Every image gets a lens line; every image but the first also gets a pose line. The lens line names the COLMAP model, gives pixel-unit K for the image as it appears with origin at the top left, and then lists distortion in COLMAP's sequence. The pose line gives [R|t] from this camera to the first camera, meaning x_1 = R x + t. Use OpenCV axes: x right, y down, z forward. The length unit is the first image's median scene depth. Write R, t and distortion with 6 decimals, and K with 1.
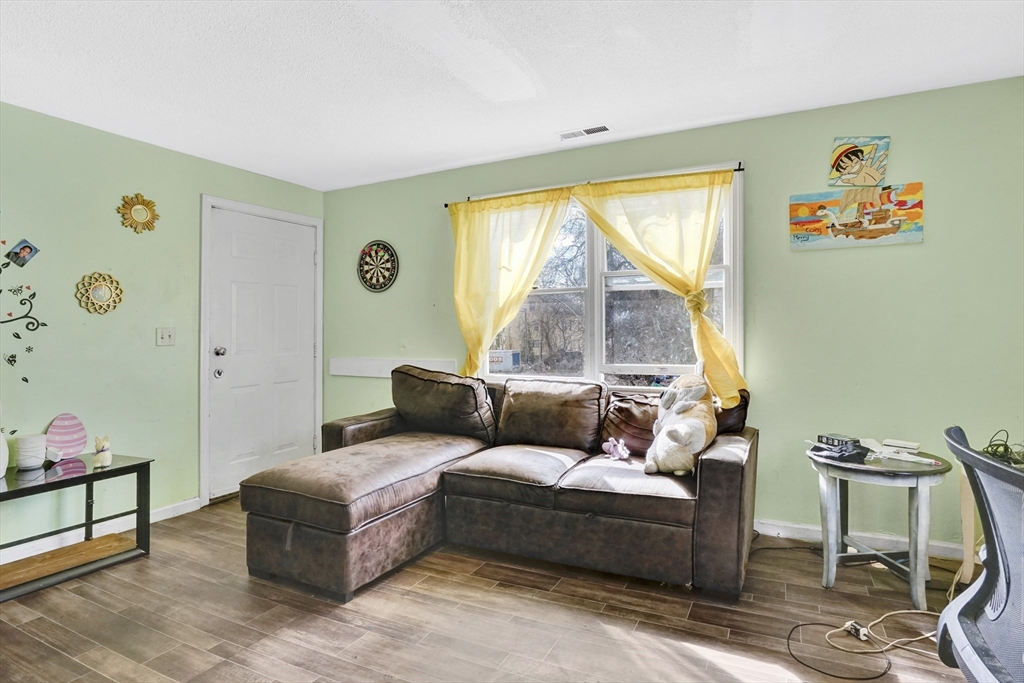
lens RADIAL K [[530.9, 0, 525.4], [0, 530.9, 344.7], [0, 0, 1]] dist [-0.027638, 0.000921]
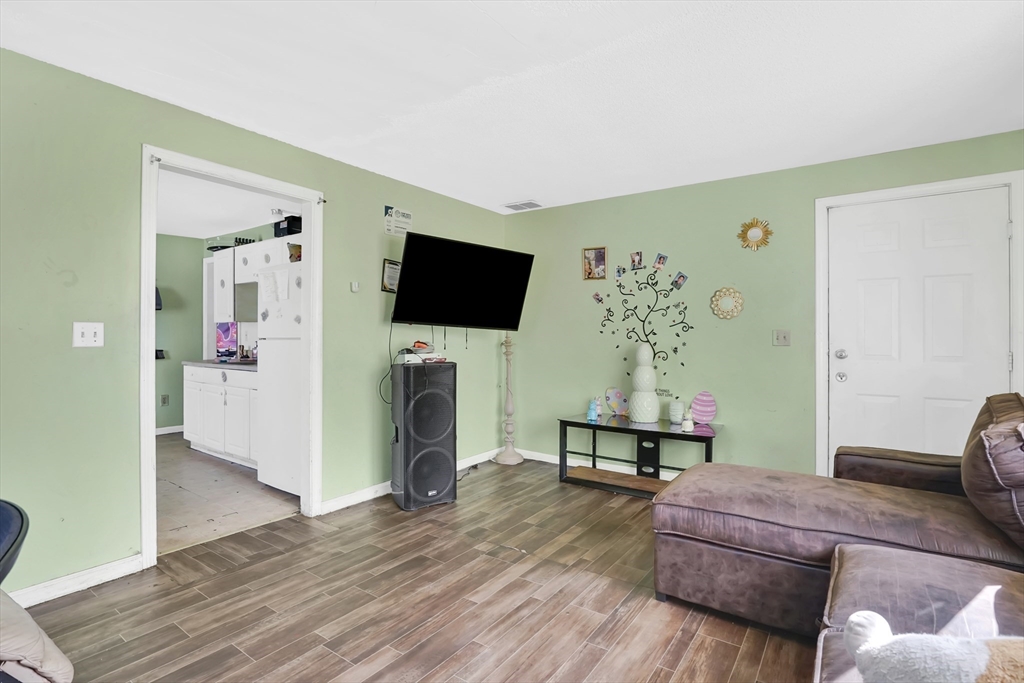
lens RADIAL K [[529.1, 0, 532.9], [0, 529.1, 332.9], [0, 0, 1]] dist [-0.003098, 0.000673]
pose [[-0.117398, 0.009426, -0.993040, 0.615286], [-0.026785, 0.999561, 0.012655, -0.031610], [0.992724, 0.028084, -0.117094, 0.752044]]
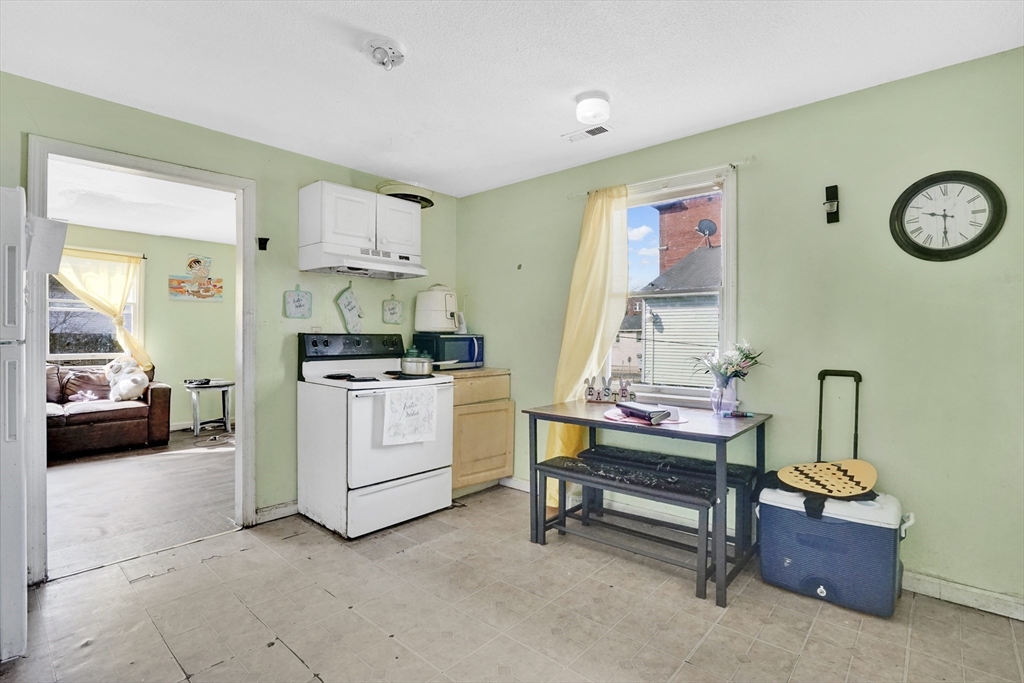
lens RADIAL K [[529.1, 0, 506.4], [0, 529.1, 335.7], [0, 0, 1]] dist [-0.003098, 0.000673]
pose [[0.307042, 0.016116, 0.951560, -1.274177], [0.012821, 0.999696, -0.021068, 0.041419], [-0.951610, 0.018668, 0.306742, -1.117571]]
